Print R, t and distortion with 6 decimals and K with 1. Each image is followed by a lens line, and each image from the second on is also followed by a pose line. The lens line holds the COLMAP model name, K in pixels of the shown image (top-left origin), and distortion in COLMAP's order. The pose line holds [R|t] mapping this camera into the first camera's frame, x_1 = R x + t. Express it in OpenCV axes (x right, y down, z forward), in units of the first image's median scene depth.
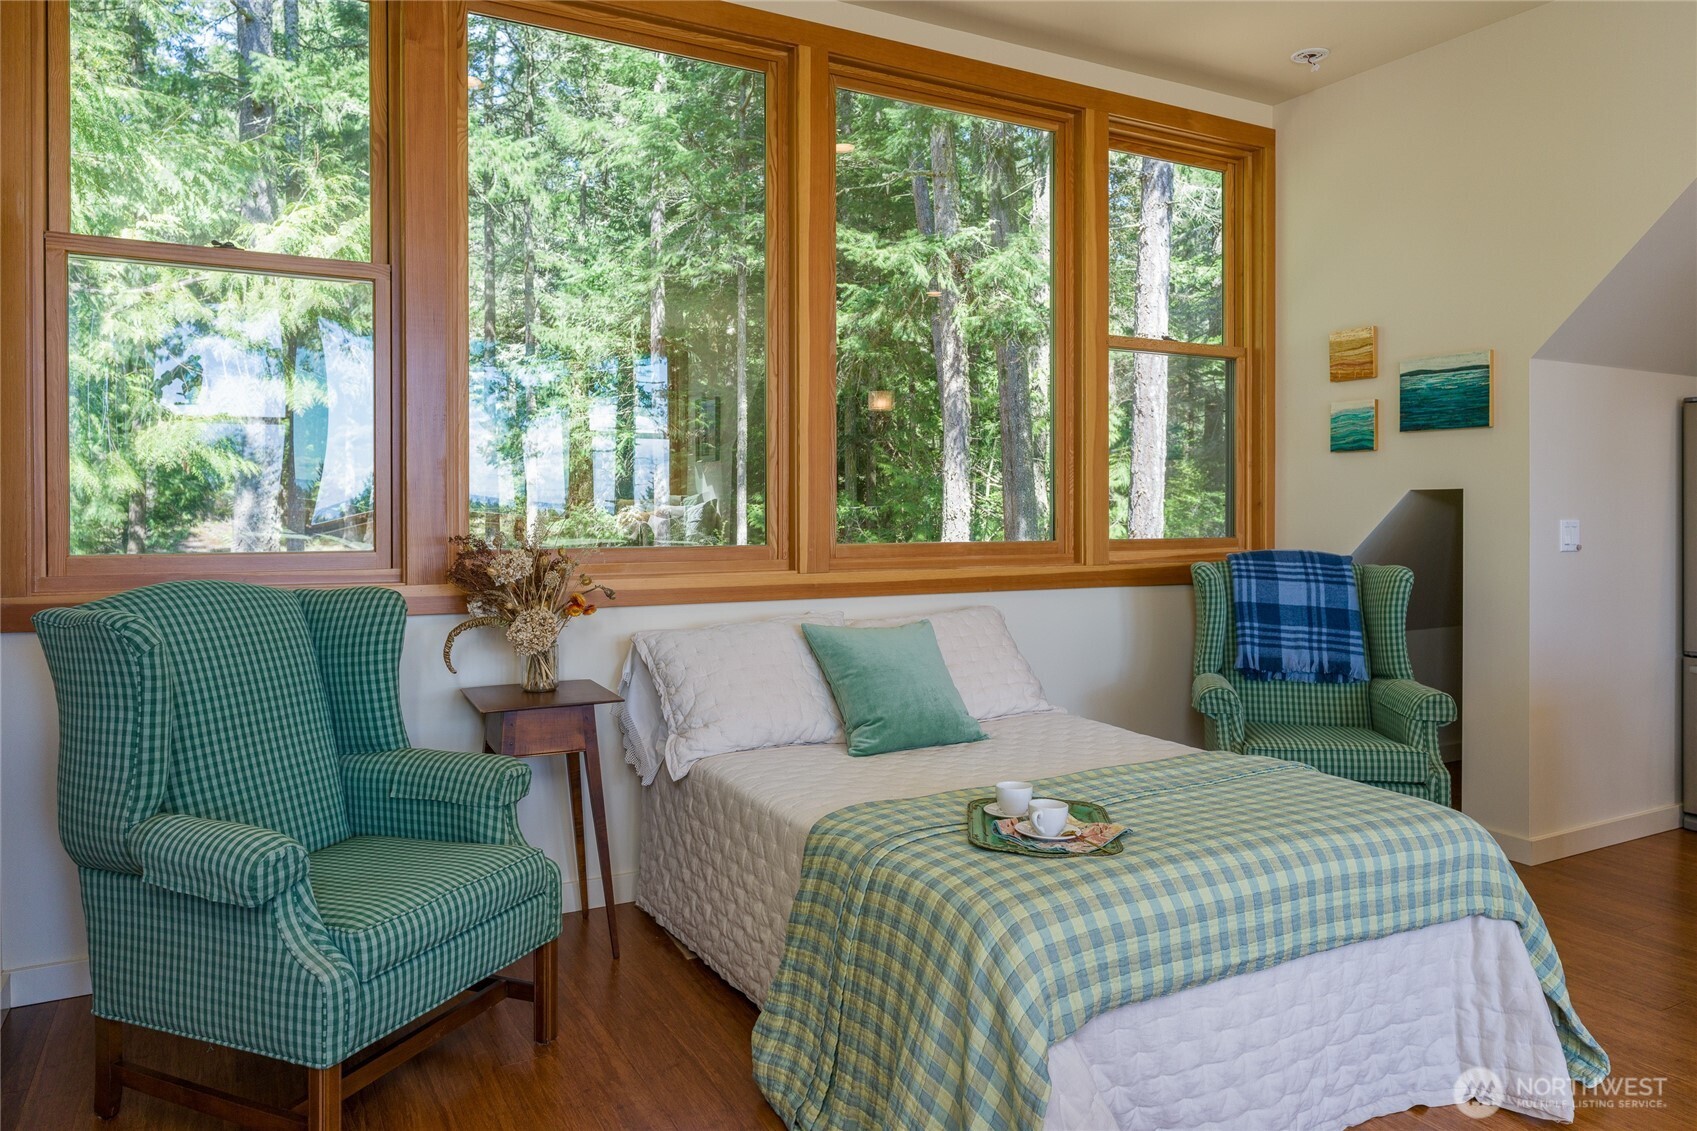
lens RADIAL K [[1119.1, 0, 848.2], [0, 1119.1, 503.7], [0, 0, 1]] dist [-0.001940, -0.000823]
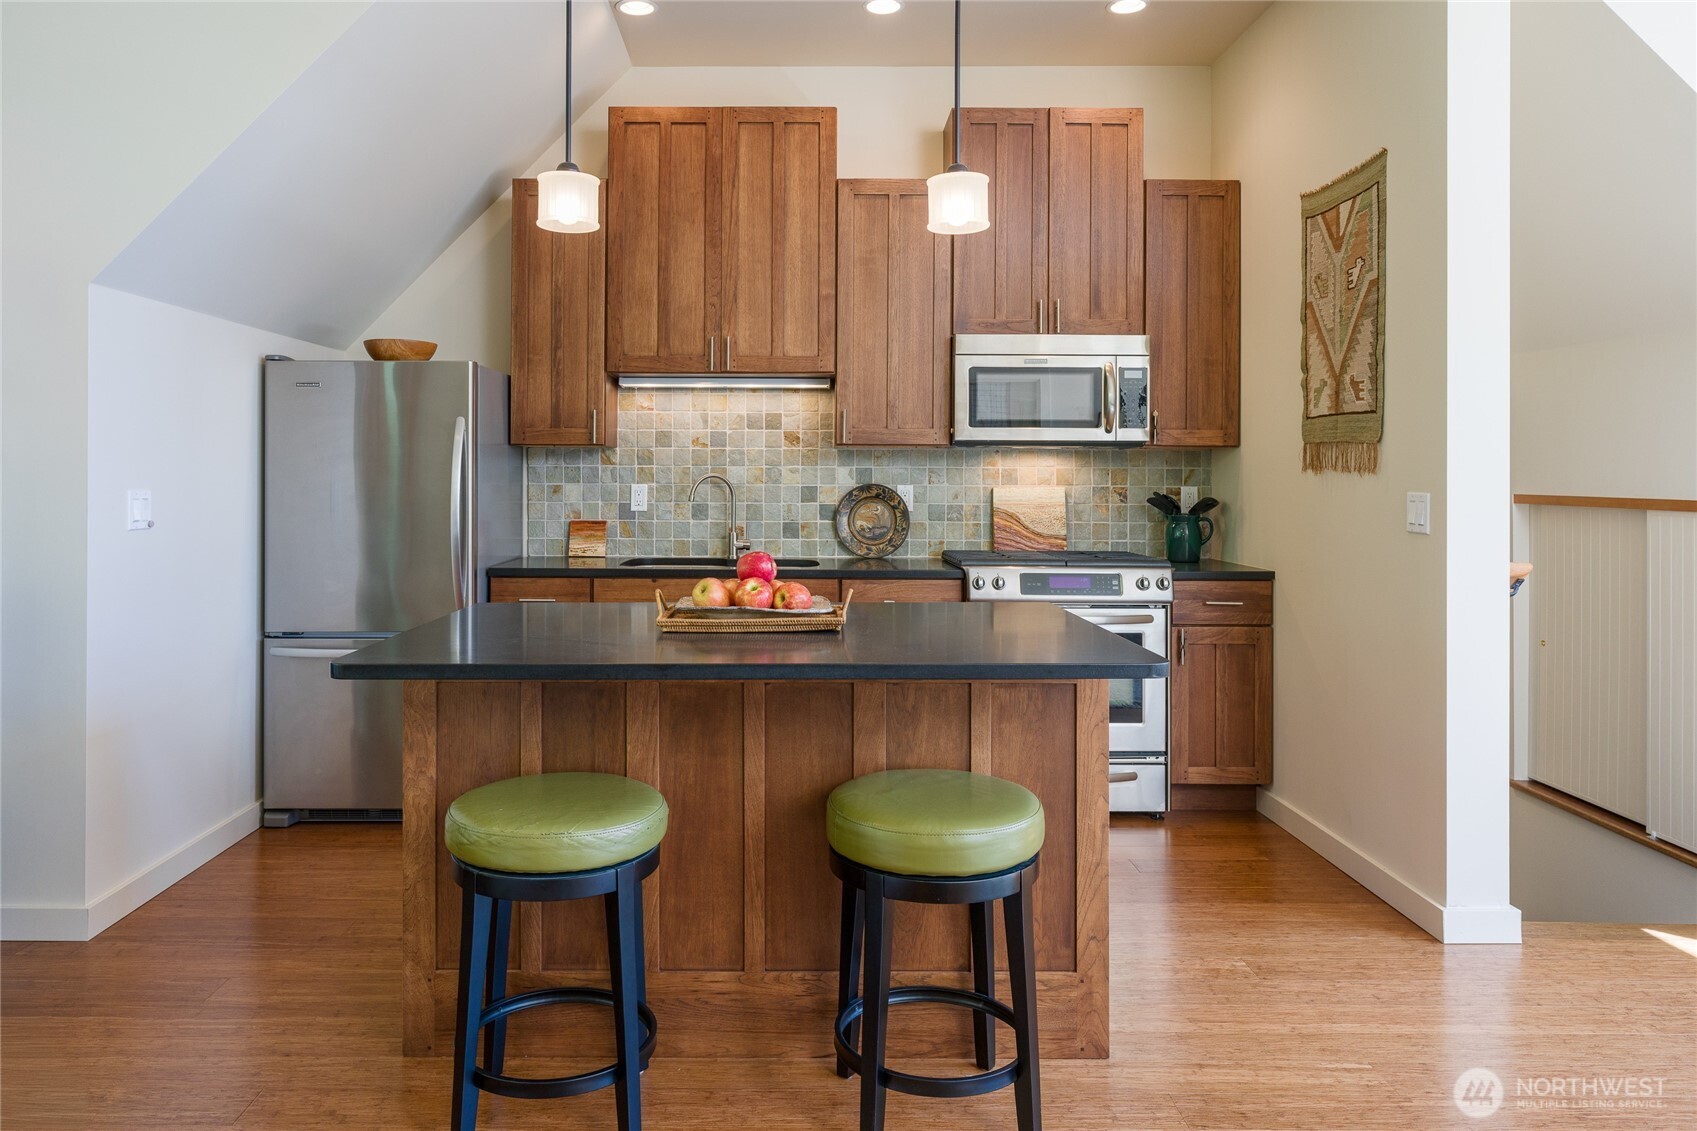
lens RADIAL K [[1139.2, 0, 786.0], [0, 1139.2, 463.8], [0, 0, 1]] dist [-0.000828, 0.001611]
pose [[0.482035, 0.005327, 0.876136, 0.143631], [-0.001359, 0.999985, -0.005333, -0.001095], [-0.876151, 0.001380, 0.482035, 0.186323]]
